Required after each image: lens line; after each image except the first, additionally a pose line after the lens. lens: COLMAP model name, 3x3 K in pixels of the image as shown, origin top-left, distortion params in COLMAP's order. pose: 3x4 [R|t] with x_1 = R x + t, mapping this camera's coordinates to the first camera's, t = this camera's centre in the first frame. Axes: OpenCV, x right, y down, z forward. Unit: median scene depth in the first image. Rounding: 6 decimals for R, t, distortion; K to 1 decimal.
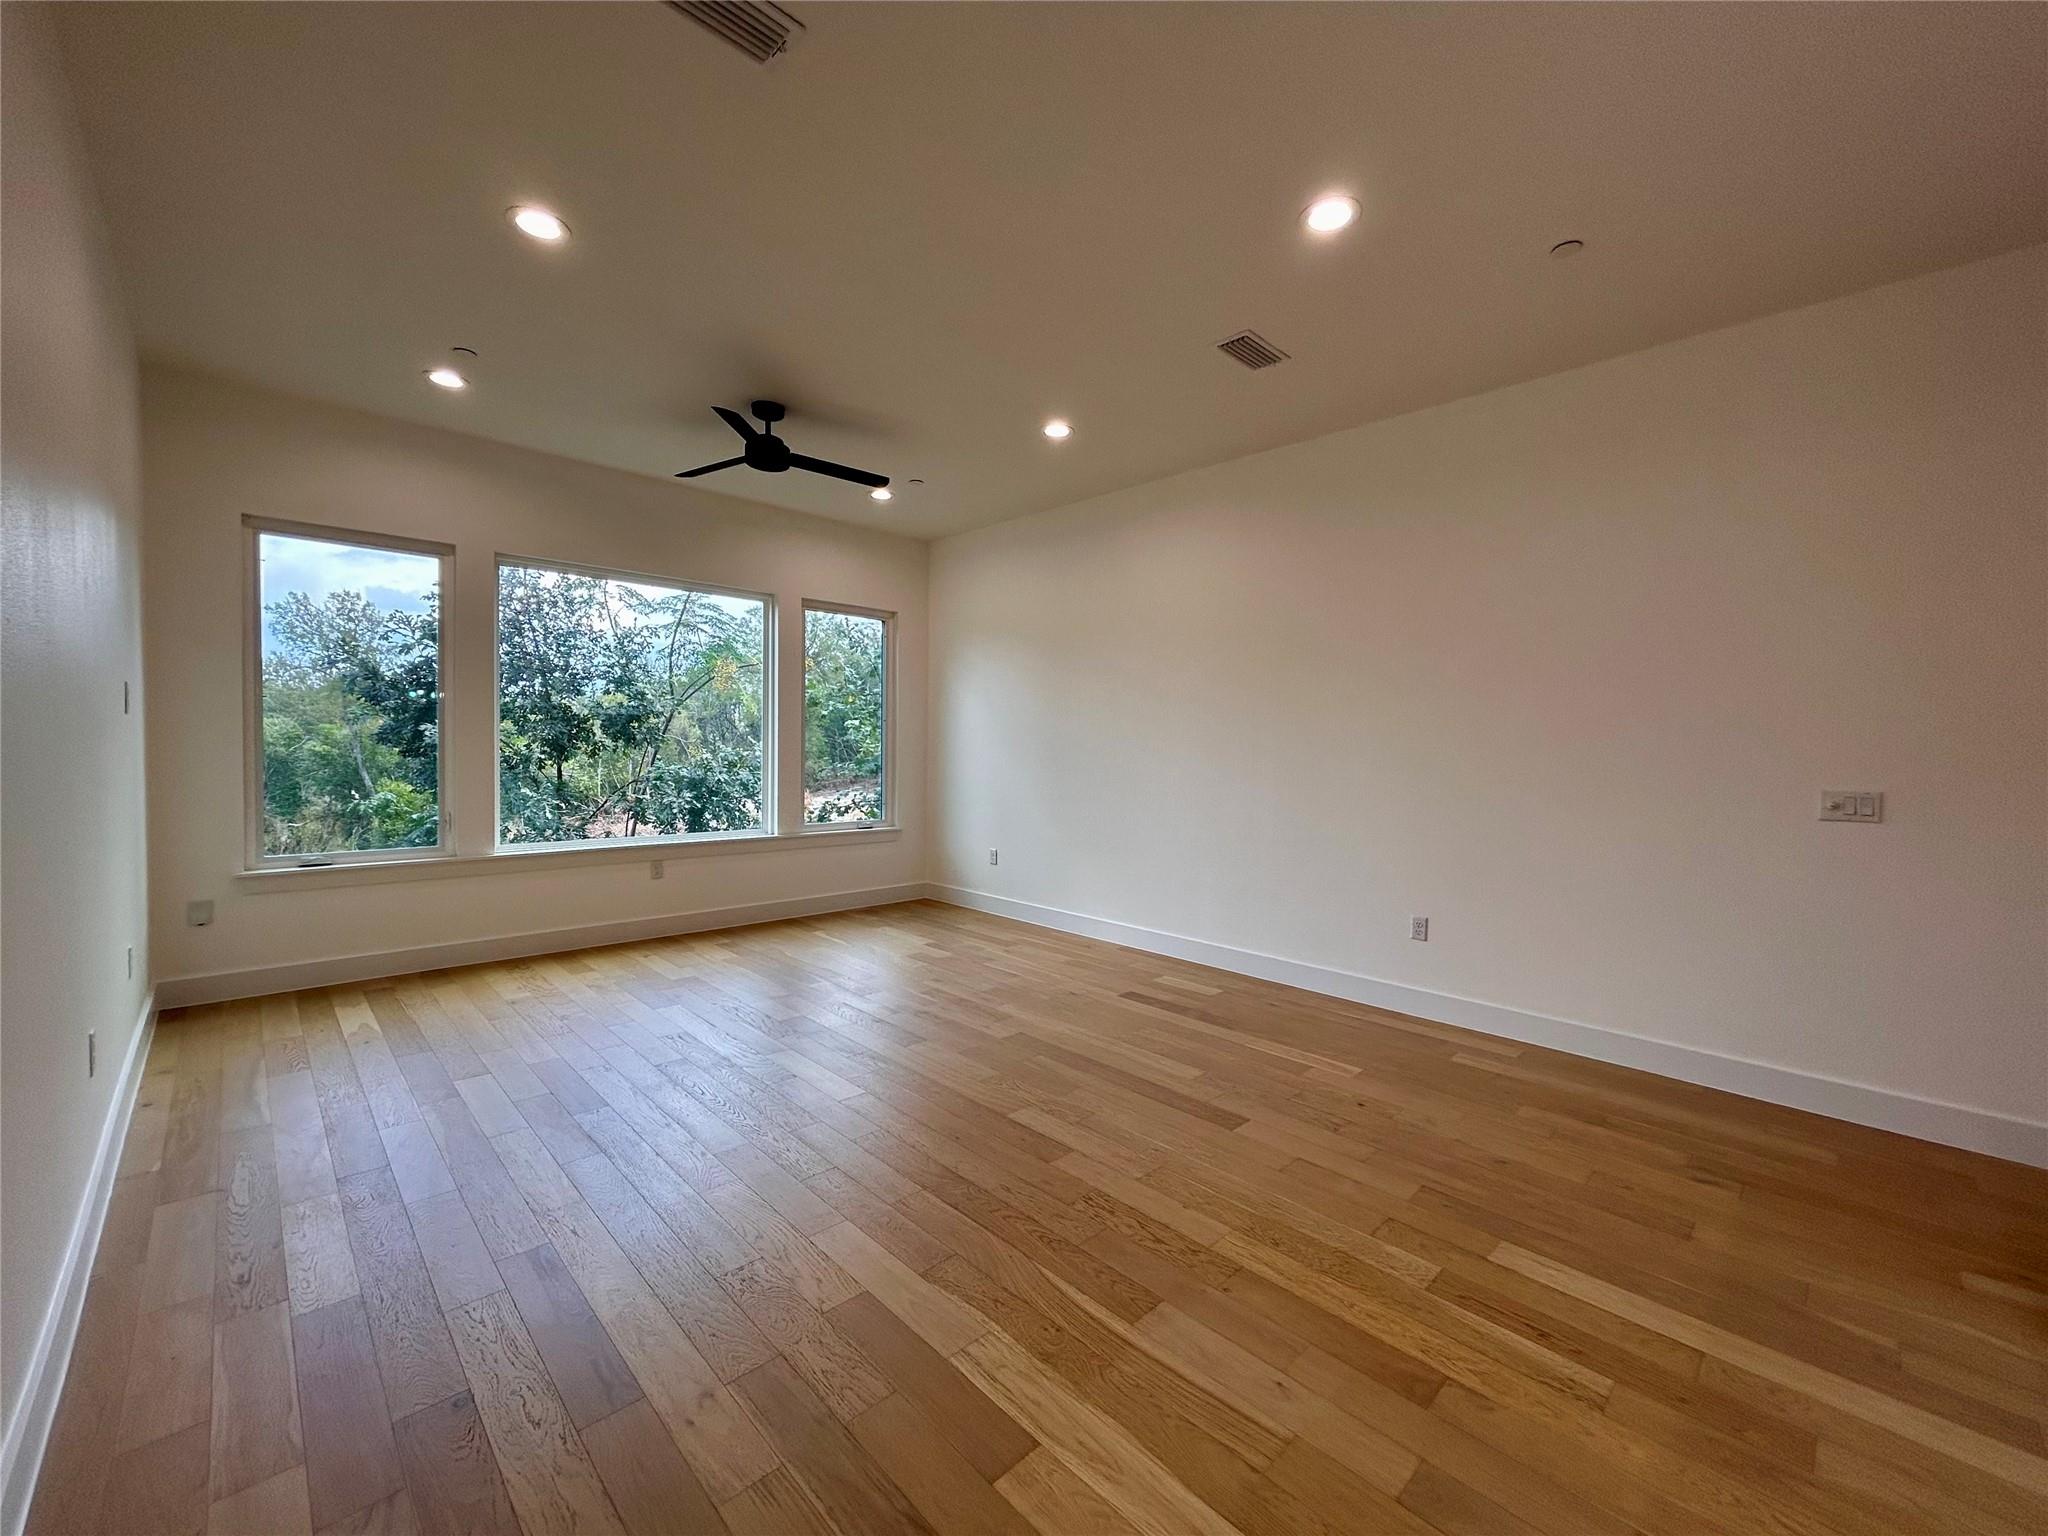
lens RADIAL K [[826.8, 0, 1026.6], [0, 826.8, 768.1], [0, 0, 1]] dist [-0.002728, 0.004545]
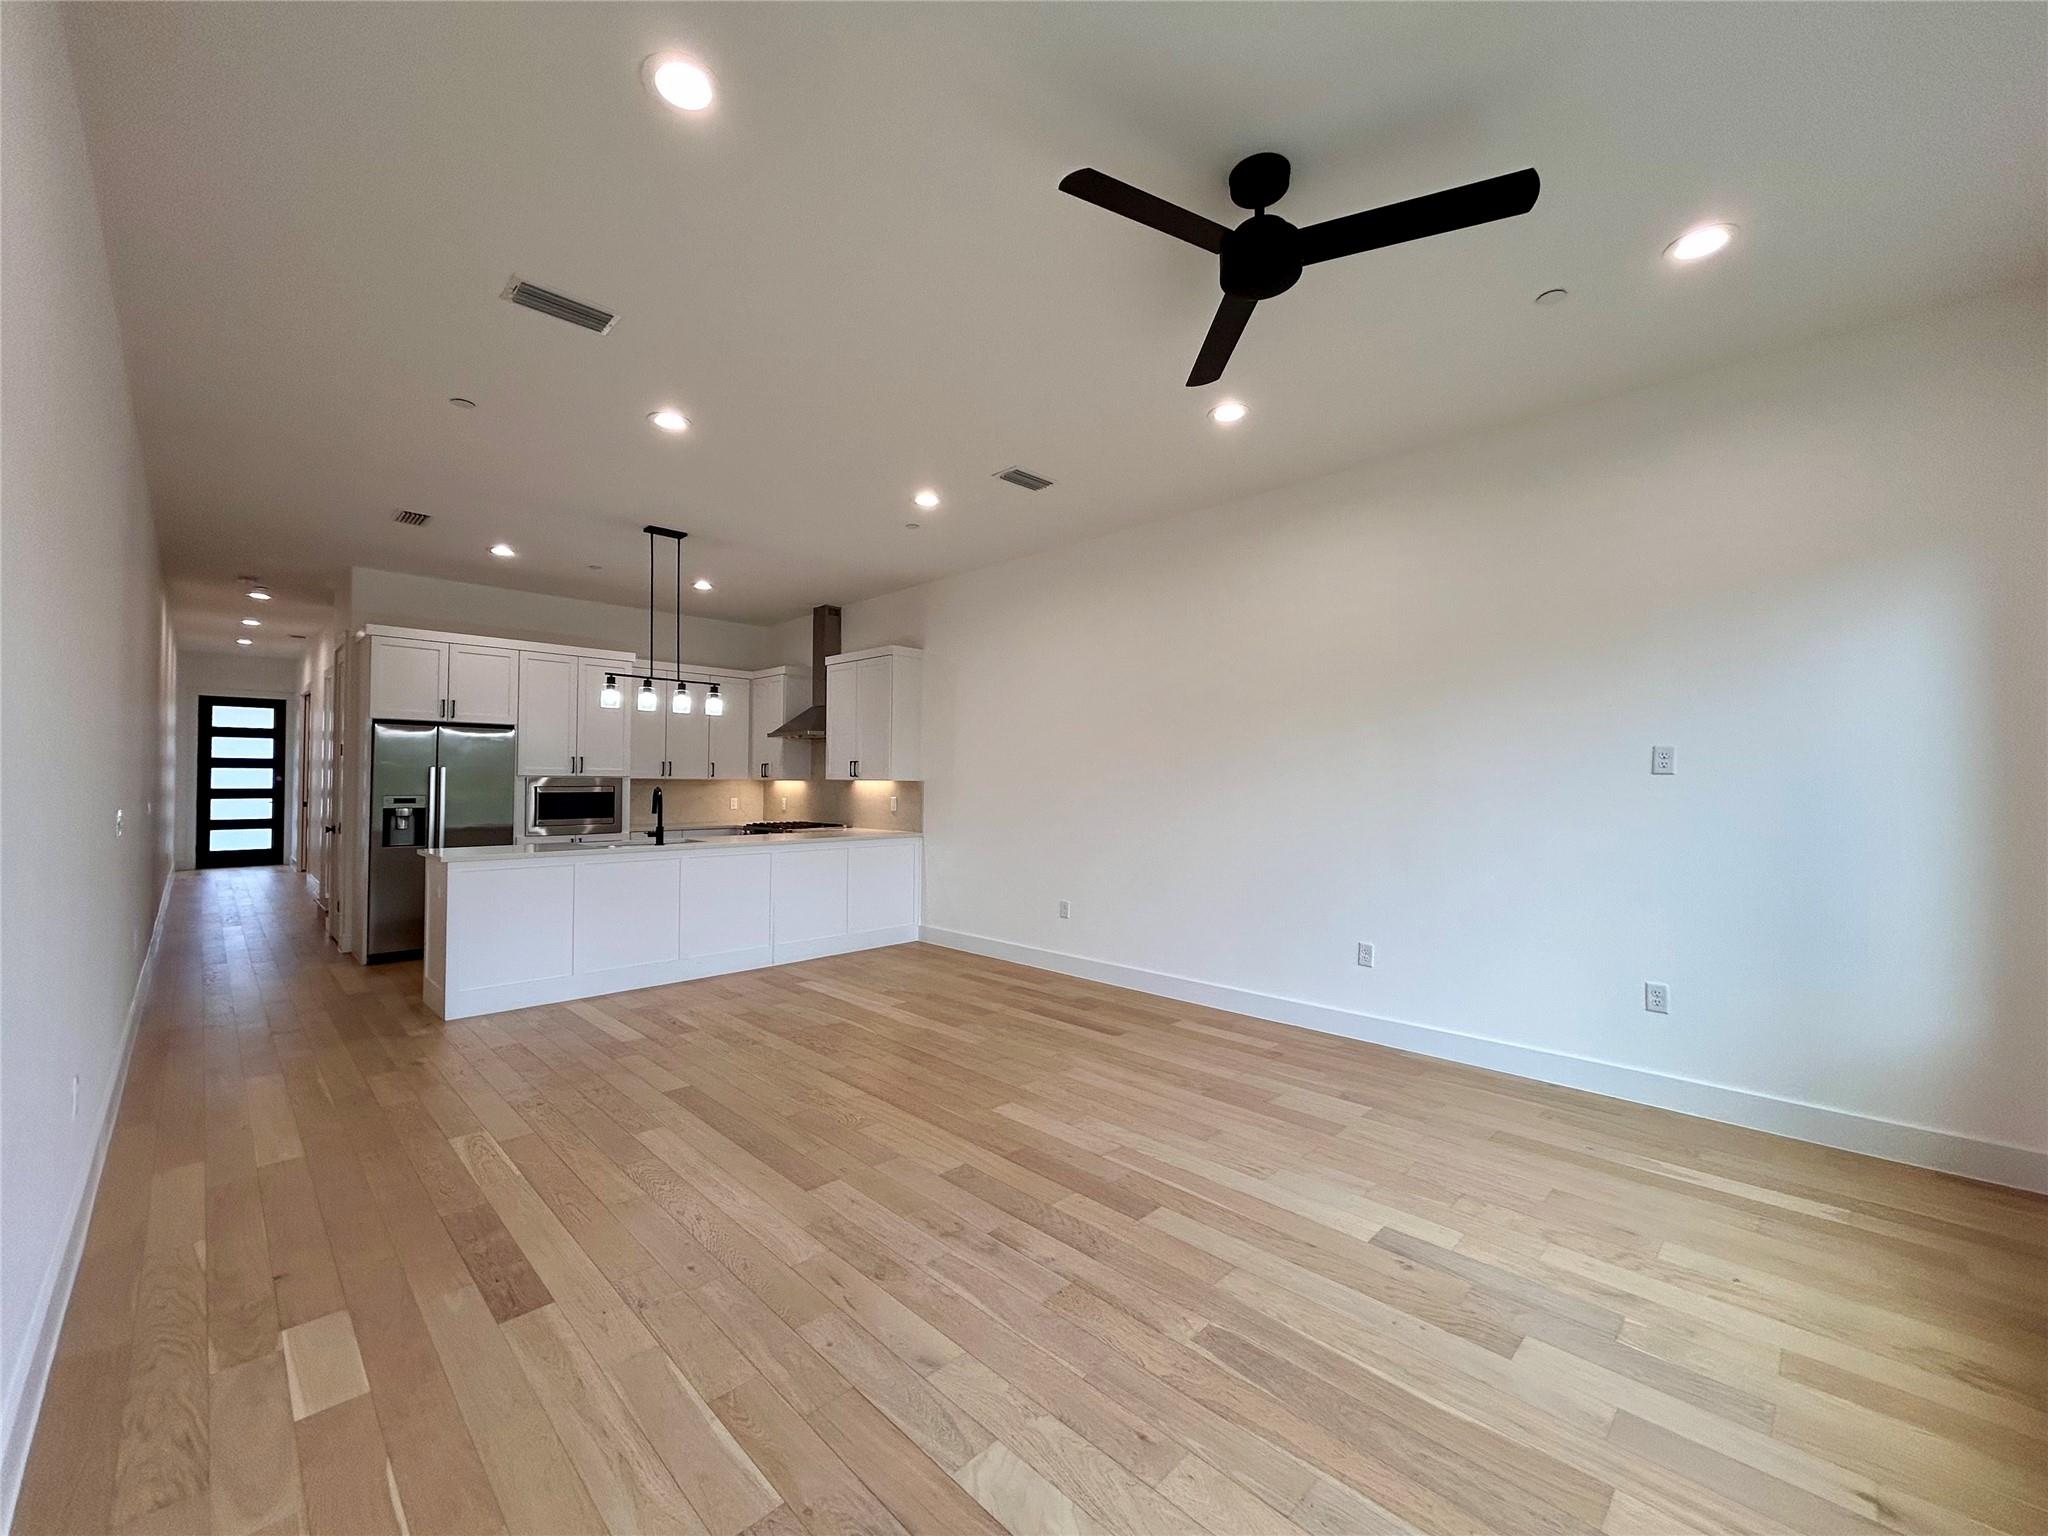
lens RADIAL K [[826.8, 0, 1026.6], [0, 826.8, 768.1], [0, 0, 1]] dist [-0.002728, 0.004545]
pose [[-0.999533, -0.022096, -0.021088, -0.188410], [-0.022308, 0.999703, 0.009858, -0.059154], [0.020864, 0.010324, -0.999729, 1.877972]]
